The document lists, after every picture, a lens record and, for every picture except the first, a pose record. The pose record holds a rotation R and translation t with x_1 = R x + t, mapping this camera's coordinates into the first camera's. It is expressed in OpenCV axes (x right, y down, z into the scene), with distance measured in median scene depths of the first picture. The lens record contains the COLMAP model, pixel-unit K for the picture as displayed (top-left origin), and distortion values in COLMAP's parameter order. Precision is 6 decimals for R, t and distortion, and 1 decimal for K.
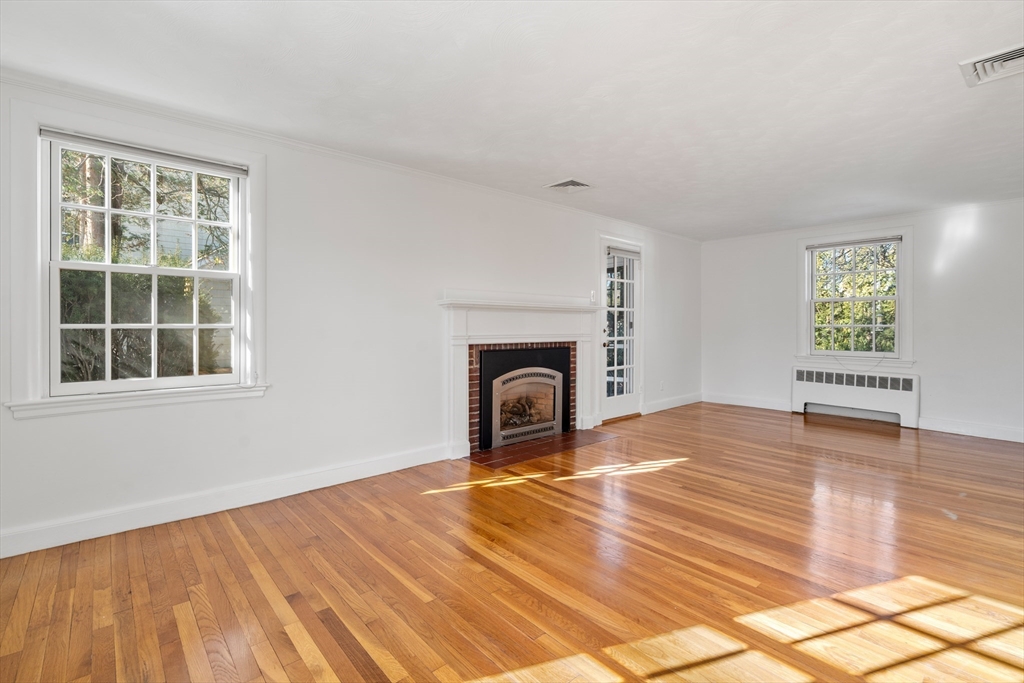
lens RADIAL K [[466.2, 0, 508.6], [0, 466.2, 330.6], [0, 0, 1]] dist [0.000609, 0.000206]
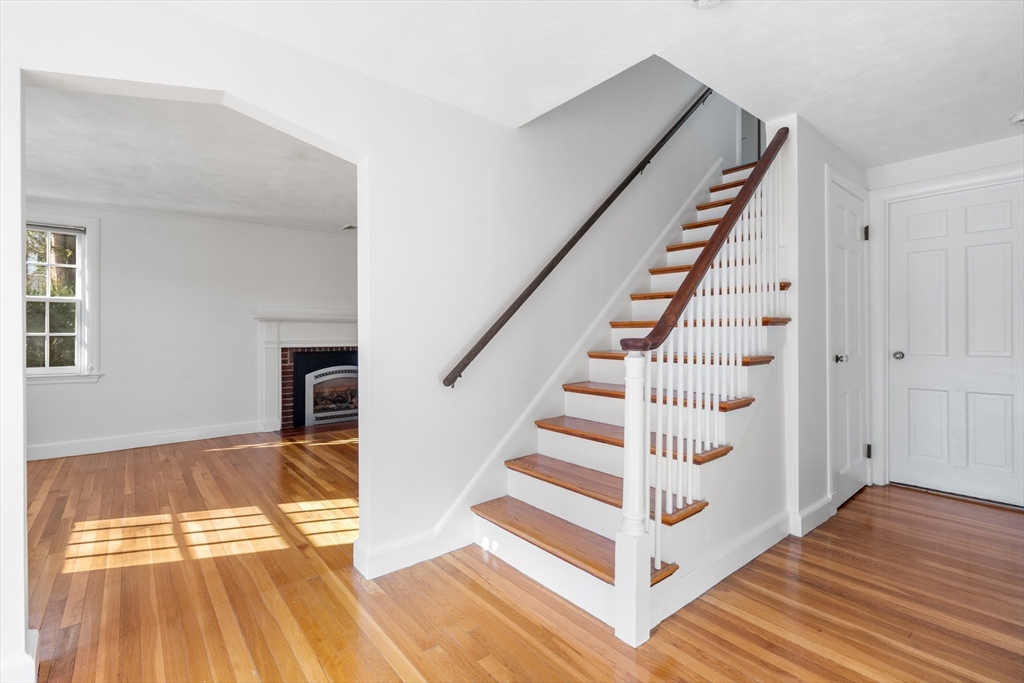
lens RADIAL K [[466.2, 0, 508.6], [0, 466.2, 330.6], [0, 0, 1]] dist [0.000609, 0.000206]
pose [[0.999347, -0.002877, -0.036007, 0.606618], [0.002287, 0.999863, -0.016407, 0.003793], [0.036050, 0.016314, 0.999217, -0.316212]]
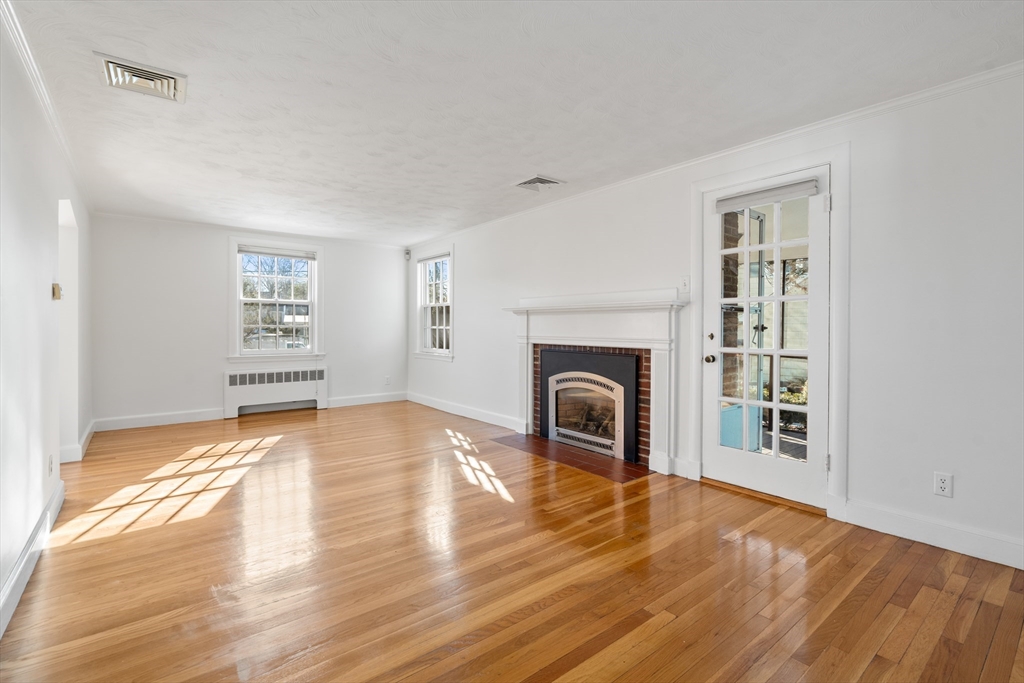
lens RADIAL K [[466.2, 0, 508.6], [0, 466.2, 330.6], [0, 0, 1]] dist [0.000609, 0.000206]
pose [[-0.048658, 0.005137, -0.998802, 1.096009], [-0.015175, 0.999868, 0.005882, -0.009104], [0.998700, 0.015443, -0.048574, 0.978474]]
